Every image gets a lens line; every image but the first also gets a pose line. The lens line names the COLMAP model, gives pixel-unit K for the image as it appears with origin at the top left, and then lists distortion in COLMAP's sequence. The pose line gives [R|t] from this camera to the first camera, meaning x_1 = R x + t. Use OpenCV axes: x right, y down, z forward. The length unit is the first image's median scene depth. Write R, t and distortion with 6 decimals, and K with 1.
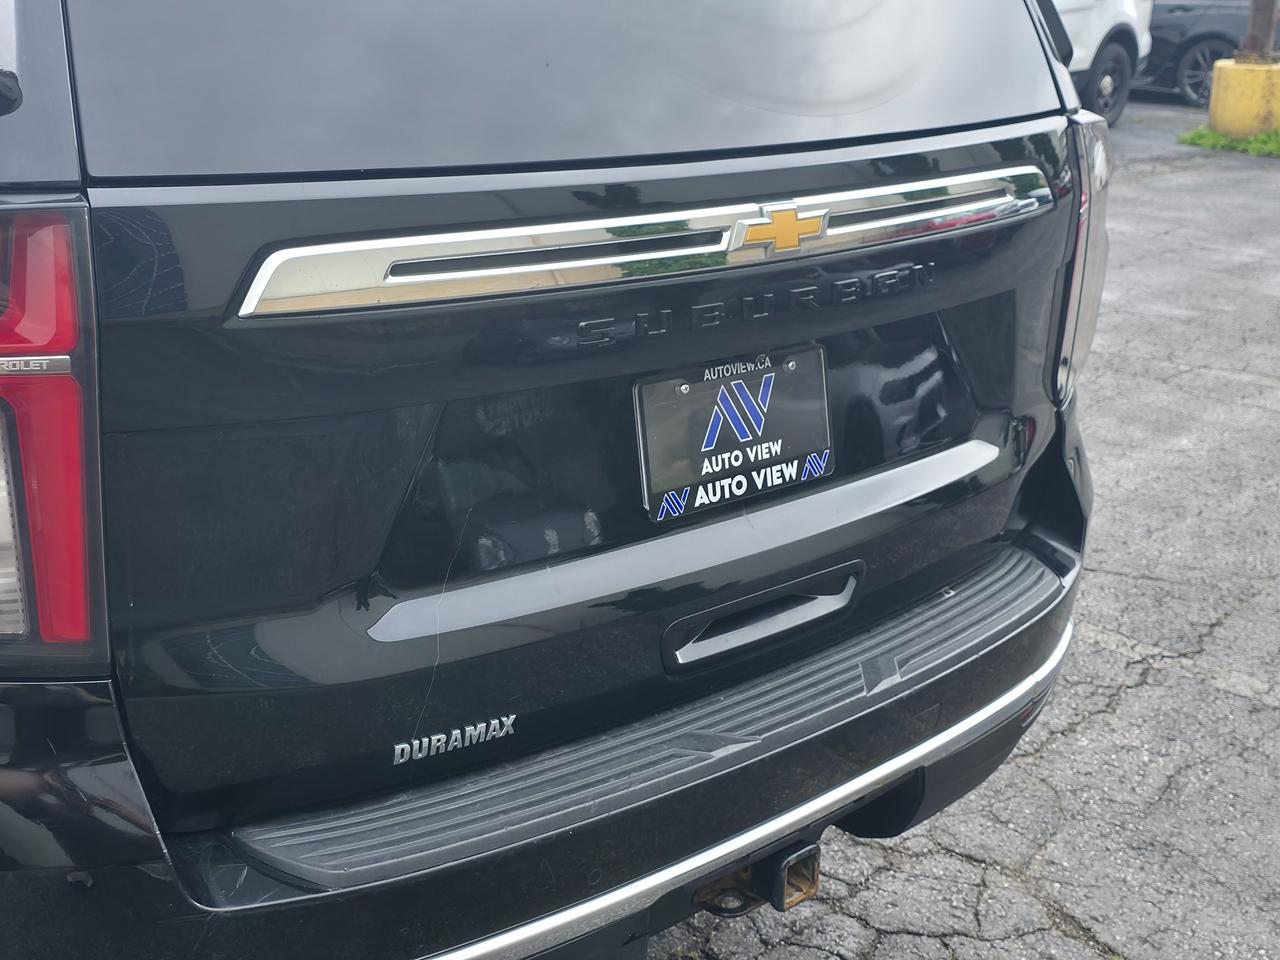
lens RADIAL K [[1659.7, 0, 609.8], [0, 1659.7, 473.0], [0, 0, 1]] dist [0.069071, 0.000000]
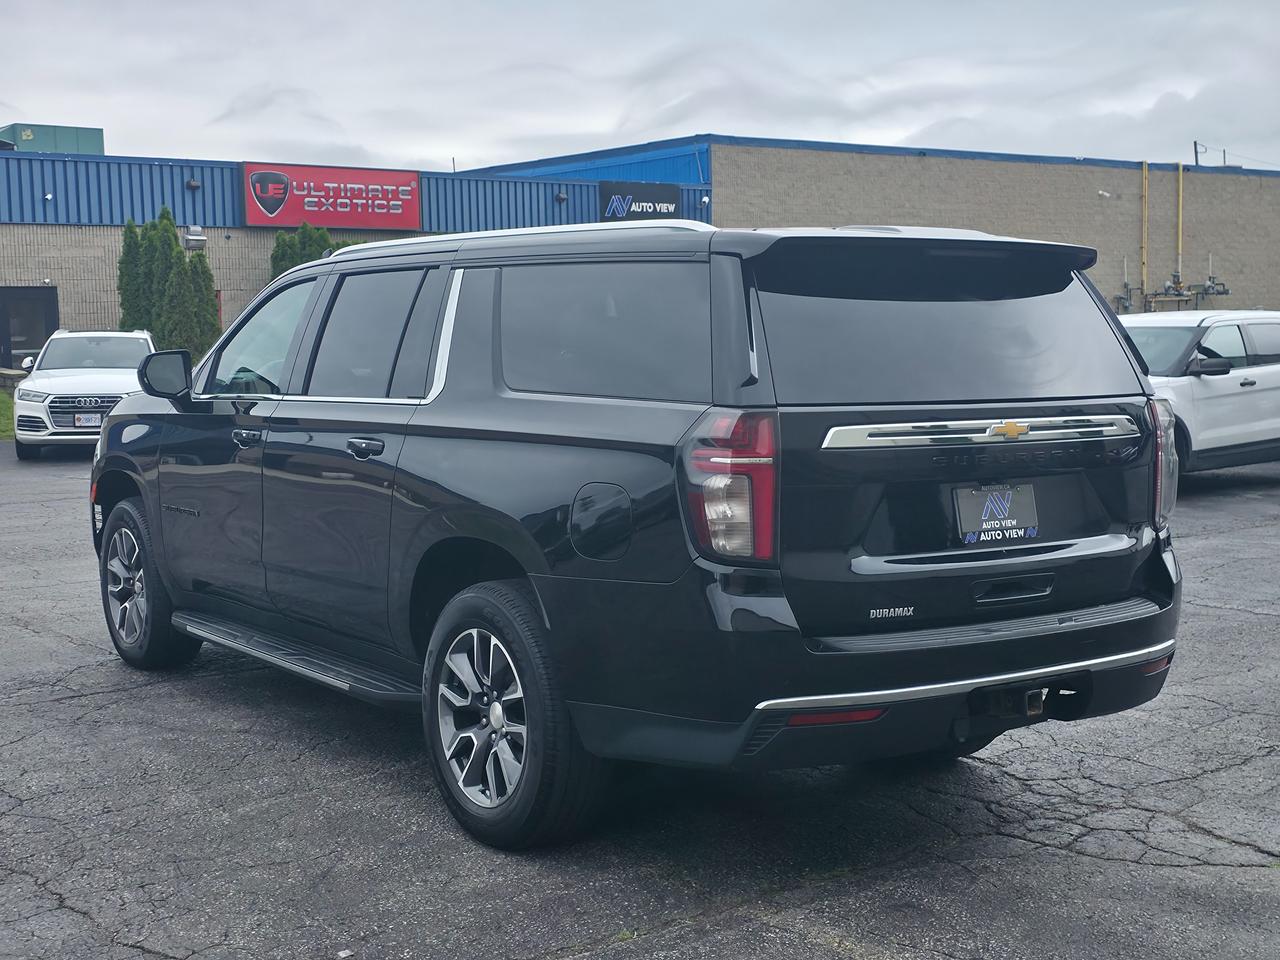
lens RADIAL K [[1659.7, 0, 633.4], [0, 1659.7, 478.7], [0, 0, 1]] dist [0.069071, 0.000000]
pose [[0.989114, -0.029294, -0.144208, -0.097182], [-0.005444, 0.972030, -0.234794, 0.501241], [0.147052, 0.233023, 0.961289, -1.444903]]
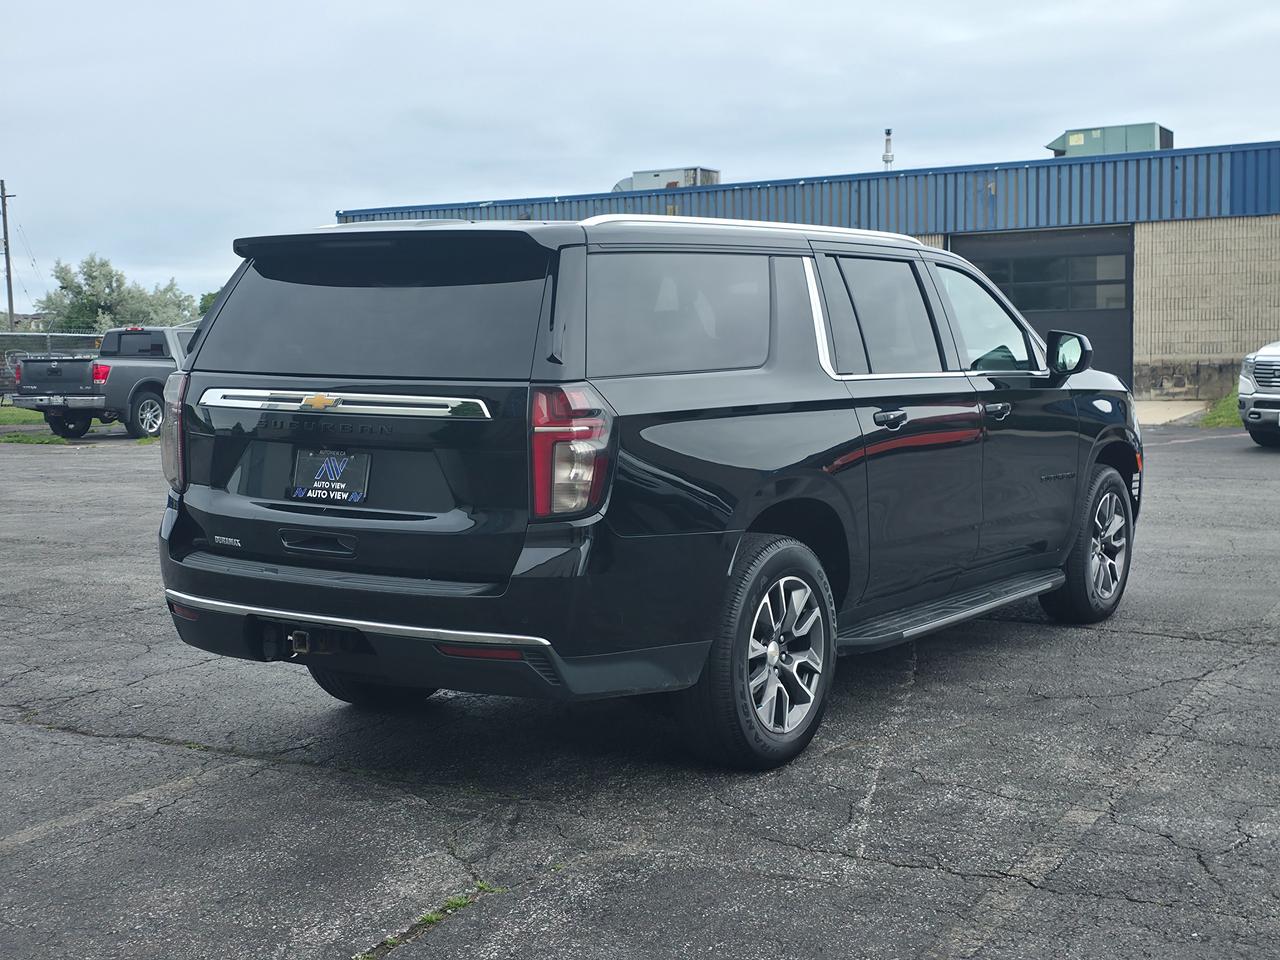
lens RADIAL K [[1659.7, 0, 639.6], [0, 1659.7, 482.7], [0, 0, 1]] dist [0.069071, 0.000000]
pose [[0.238383, 0.055293, -0.969596, 2.877684], [-0.295473, 0.955178, -0.018174, -0.115410], [0.925132, 0.290821, 0.244036, 0.793344]]
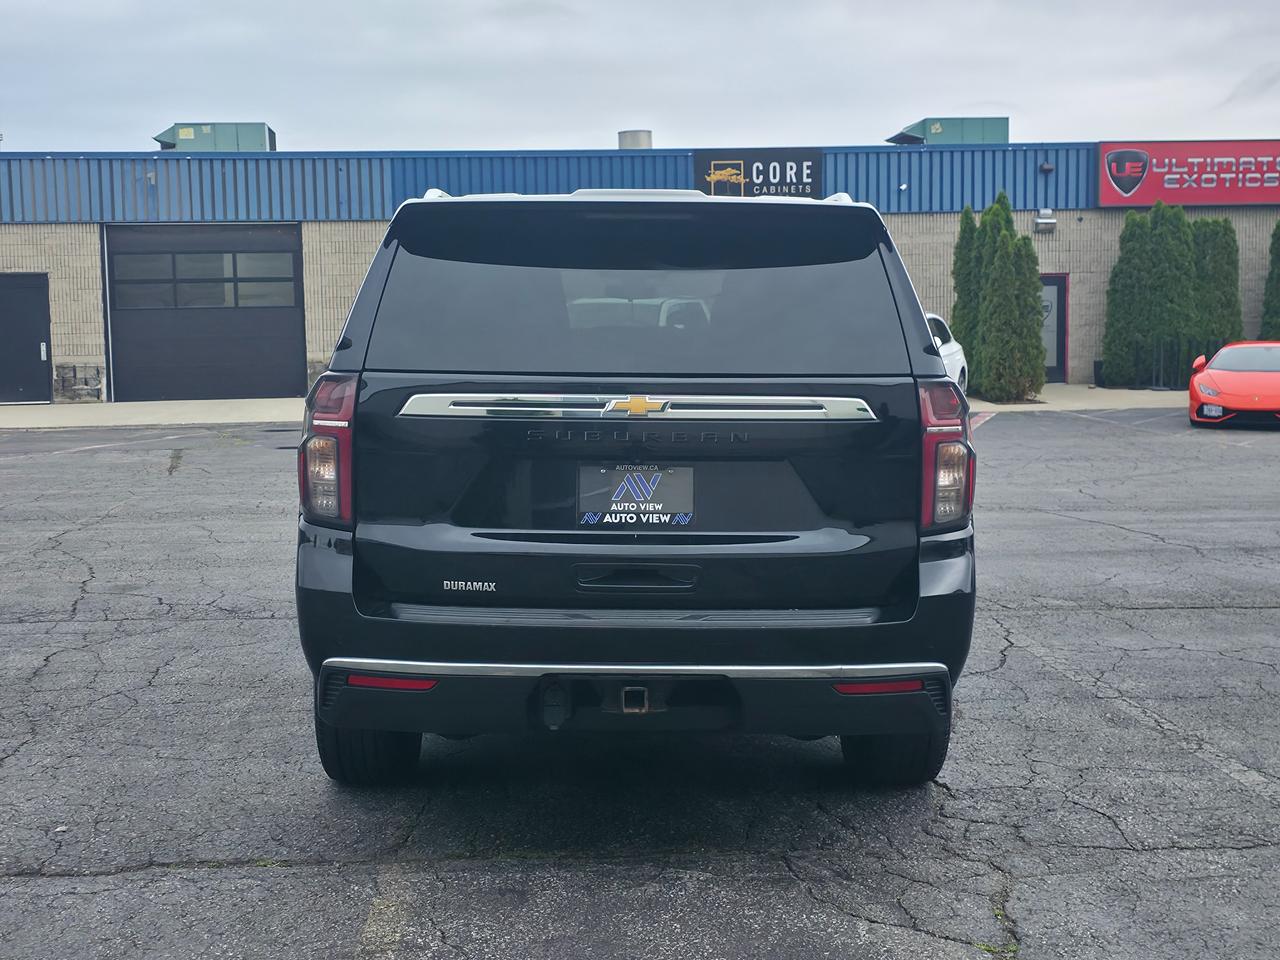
lens RADIAL K [[1659.7, 0, 638.5], [0, 1659.7, 477.1], [0, 0, 1]] dist [0.069071, 0.000000]
pose [[0.736173, 0.029078, -0.676168, 1.607964], [-0.191309, 0.967272, -0.166690, 0.327371], [0.649192, 0.252070, 0.717643, -0.638340]]
